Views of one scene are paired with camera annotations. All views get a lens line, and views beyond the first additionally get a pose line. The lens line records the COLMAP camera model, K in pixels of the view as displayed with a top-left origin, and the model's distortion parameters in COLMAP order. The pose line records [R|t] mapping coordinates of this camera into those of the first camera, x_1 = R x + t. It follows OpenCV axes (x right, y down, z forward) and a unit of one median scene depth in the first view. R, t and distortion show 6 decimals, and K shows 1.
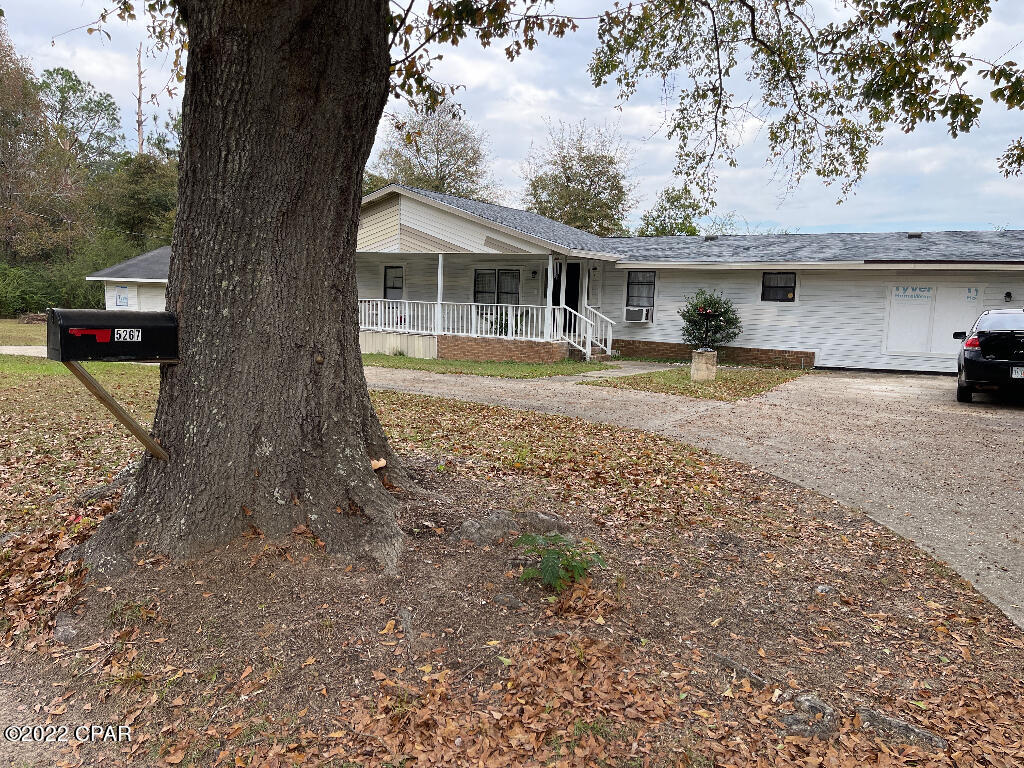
lens RADIAL K [[778.1, 0, 513.5], [0, 778.1, 385.4], [0, 0, 1]] dist [0.046854, -0.036783]
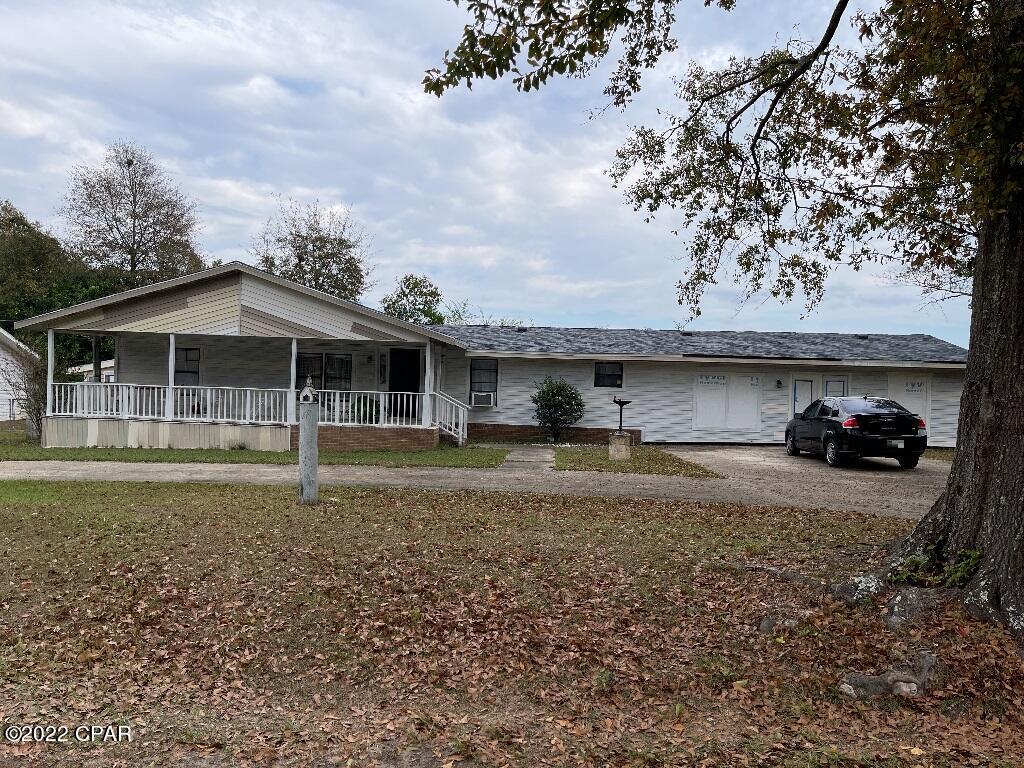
lens RADIAL K [[778.1, 0, 513.5], [0, 778.1, 385.4], [0, 0, 1]] dist [0.046854, -0.036783]
pose [[0.877145, -0.007806, 0.480163, -0.321725], [0.053132, 0.995307, -0.080879, -0.022758], [-0.477278, 0.096455, 0.873443, 0.056842]]
